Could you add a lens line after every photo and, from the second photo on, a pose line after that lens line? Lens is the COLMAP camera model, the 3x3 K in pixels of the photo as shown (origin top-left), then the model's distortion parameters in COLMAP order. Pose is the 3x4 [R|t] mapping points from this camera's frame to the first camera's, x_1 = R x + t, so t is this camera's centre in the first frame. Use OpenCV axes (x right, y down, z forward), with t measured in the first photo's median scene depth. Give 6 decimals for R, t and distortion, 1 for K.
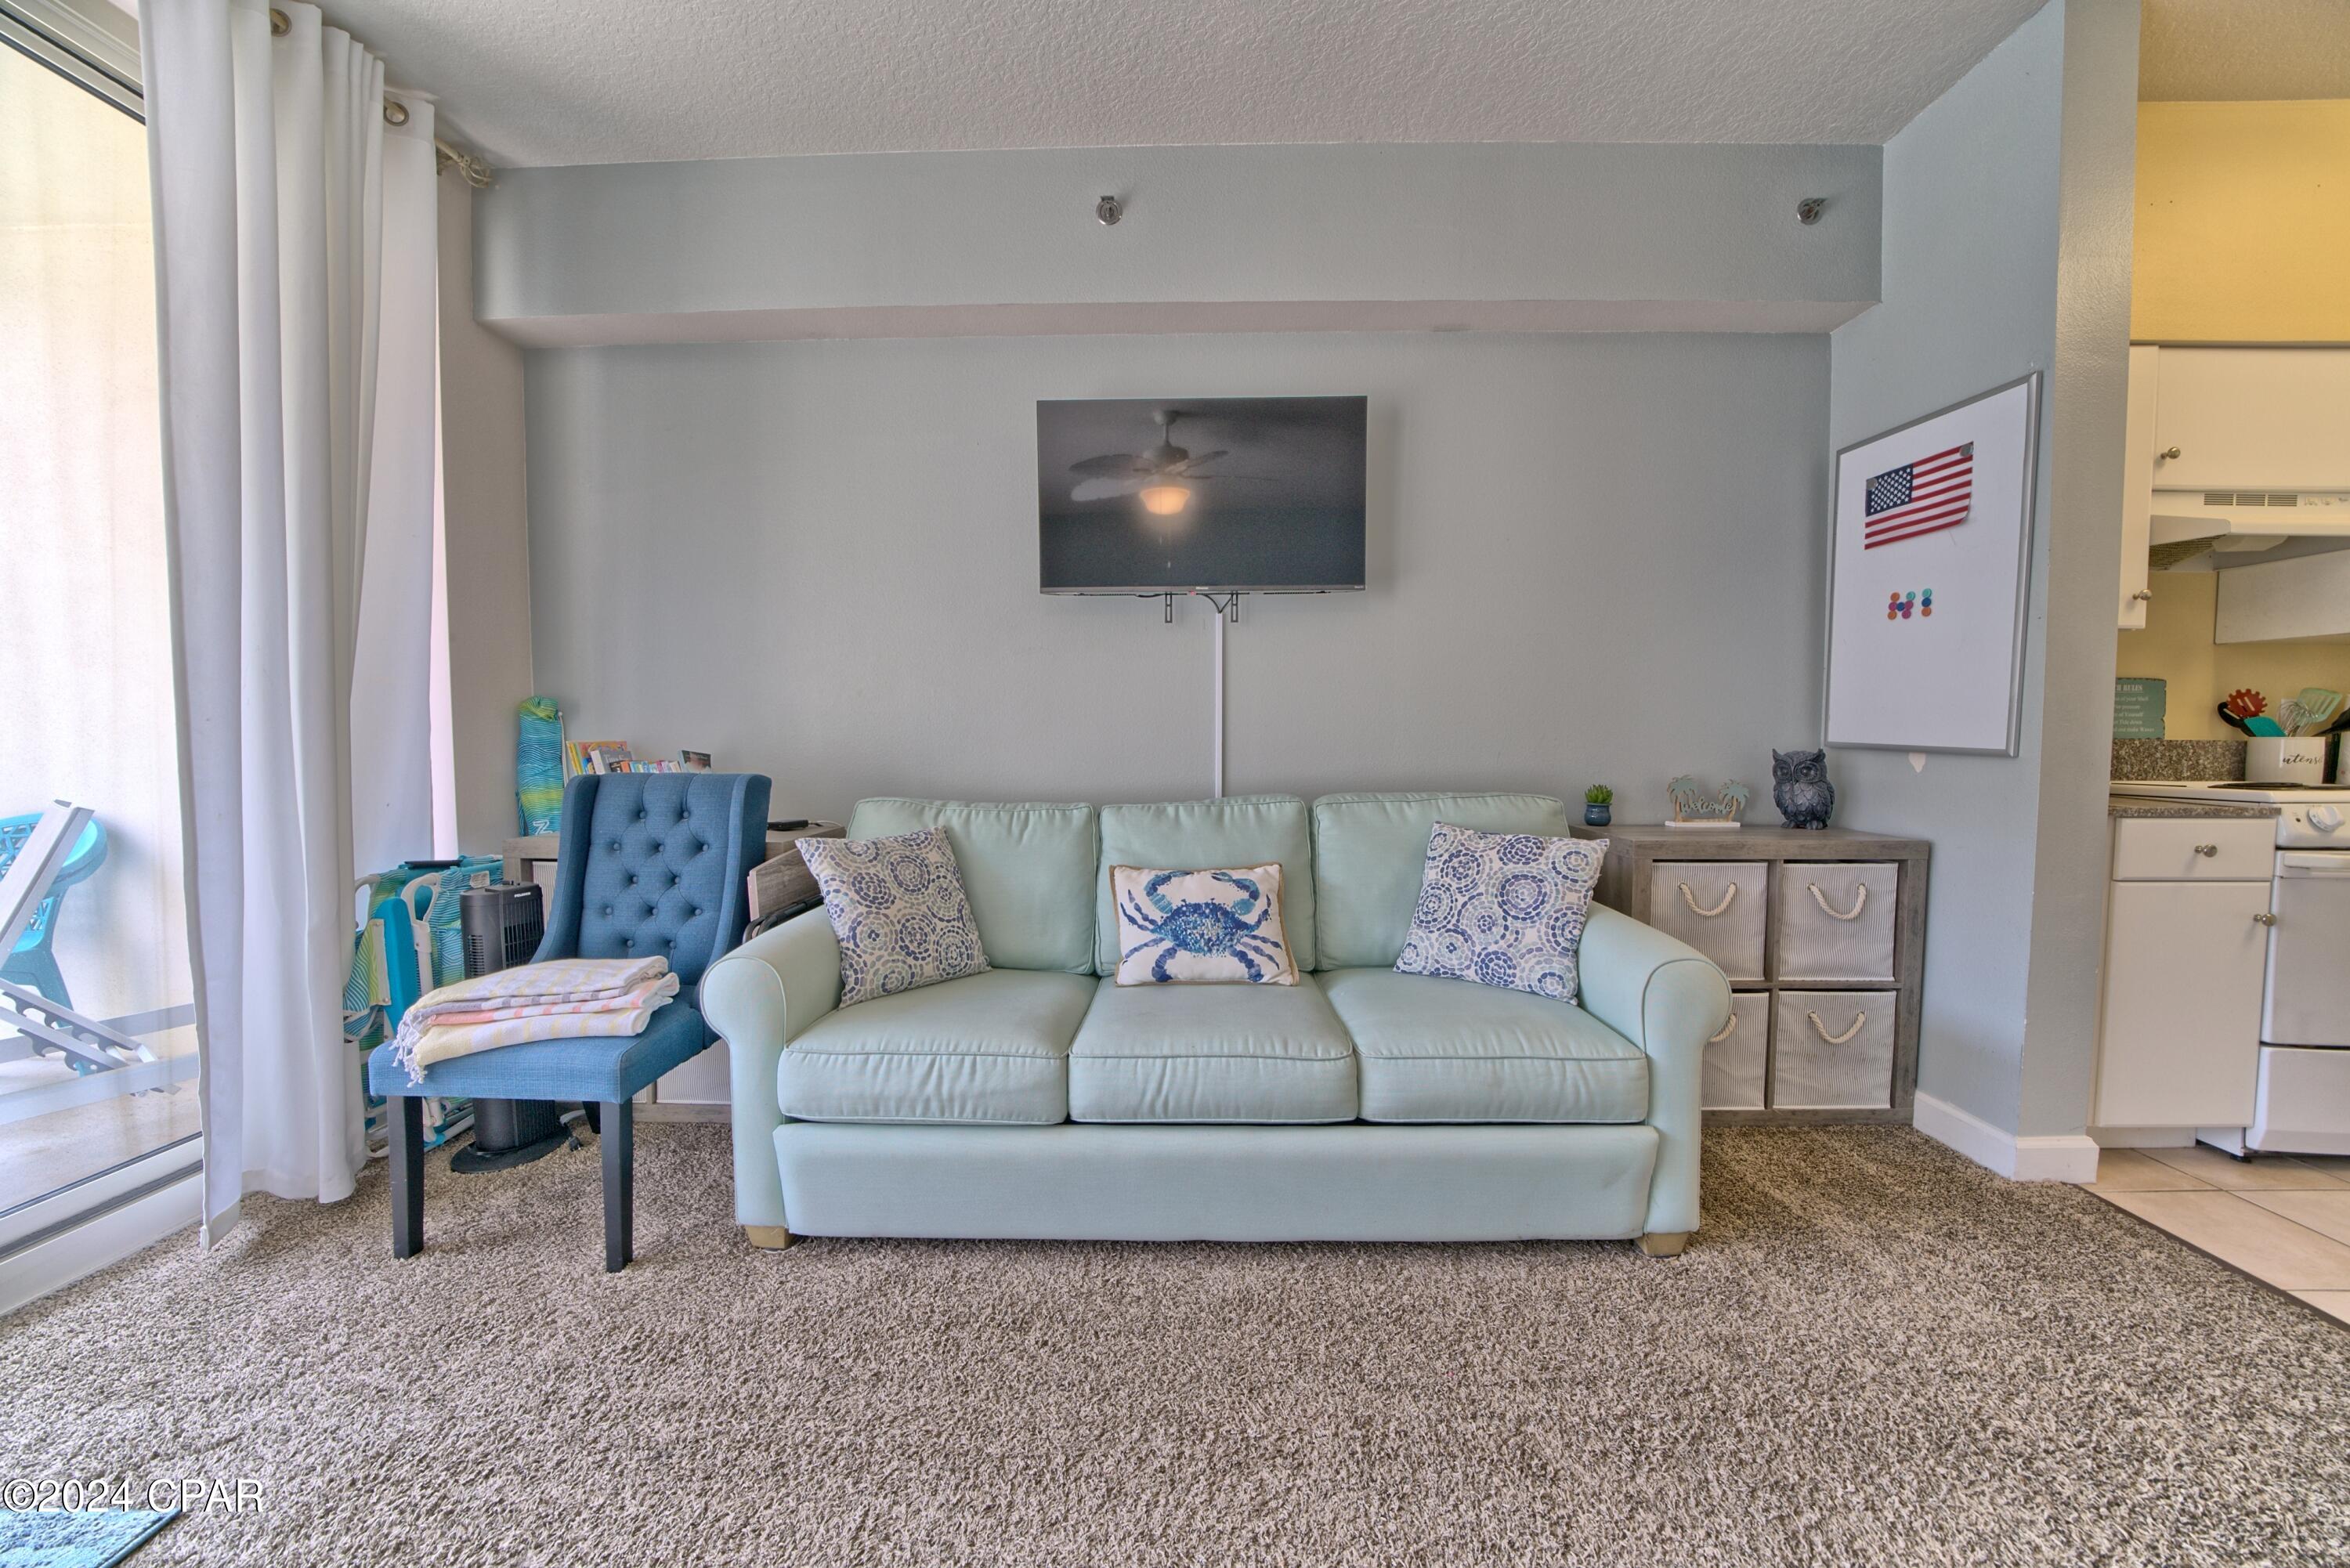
lens RADIAL K [[807.3, 0, 1172.9], [0, 807.3, 775.5], [0, 0, 1]] dist [-0.023117, 0.002445]
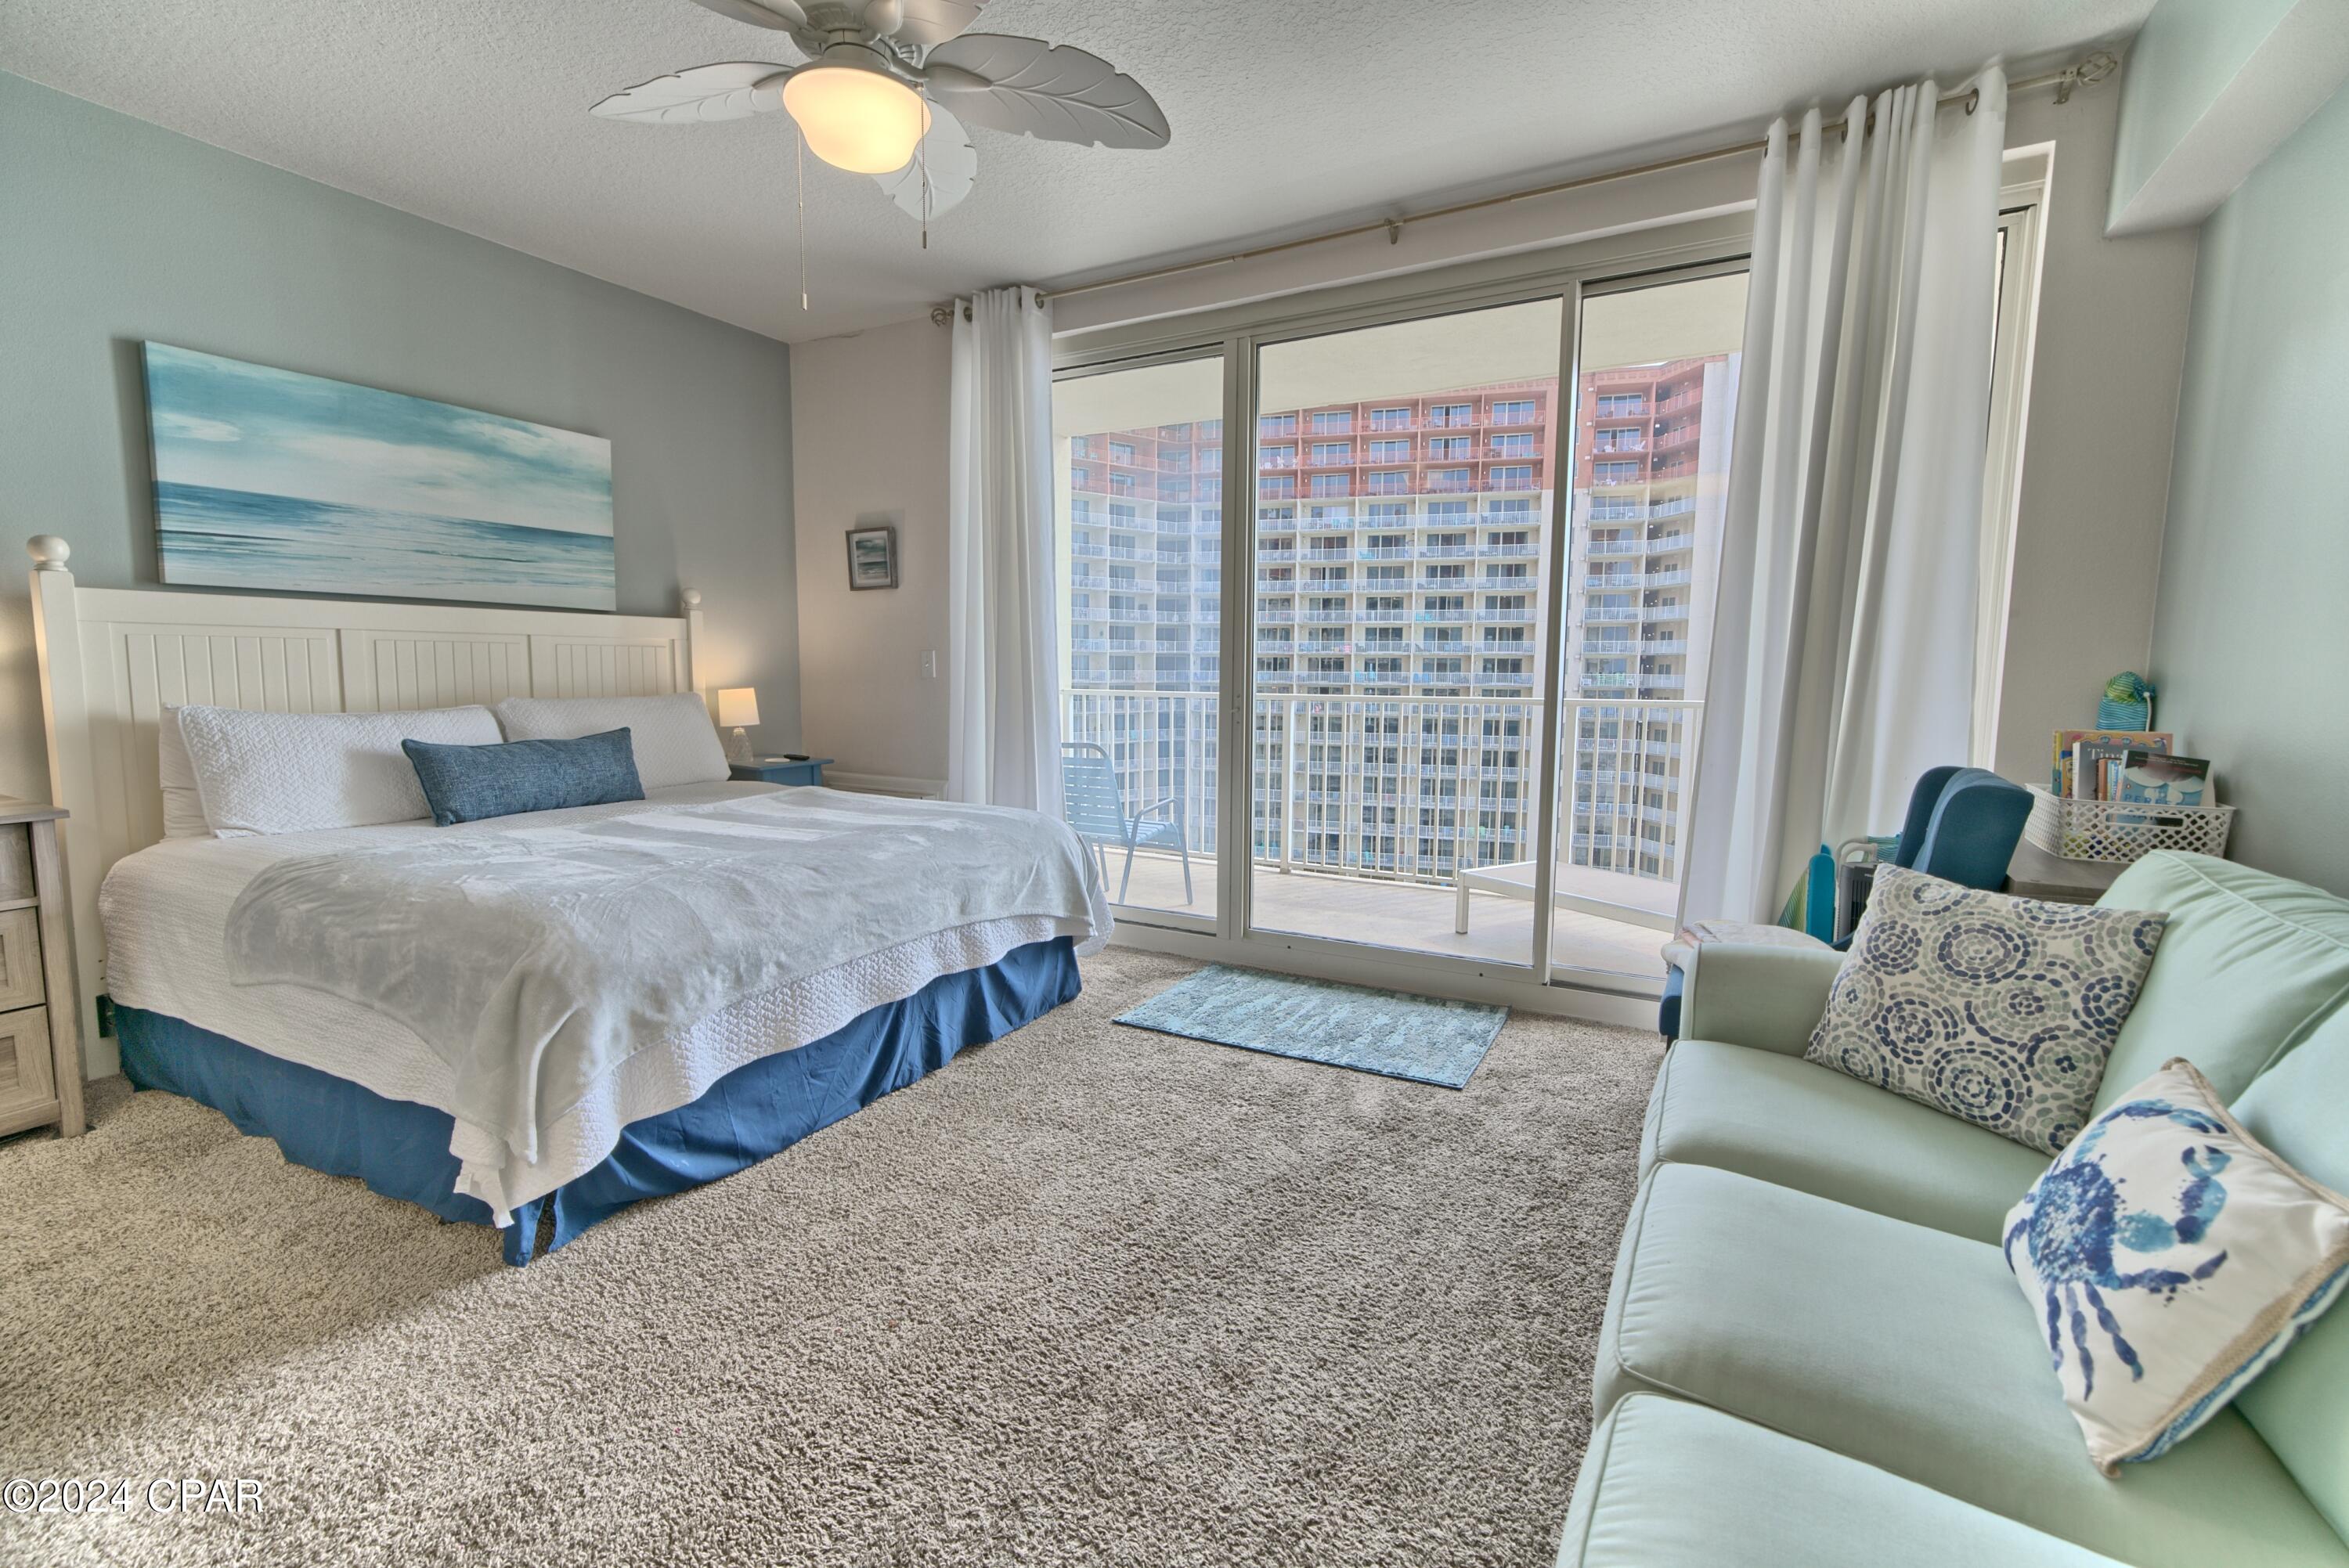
lens RADIAL K [[1026.8, 0, 1174.8], [0, 1026.8, 776.6], [0, 0, 1]] dist [0.000571, 0.005761]
pose [[-0.468070, 0.092222, -0.878866, 0.757071], [-0.051388, 0.990016, 0.131254, -0.105404], [0.882196, 0.106599, -0.458658, 0.804569]]
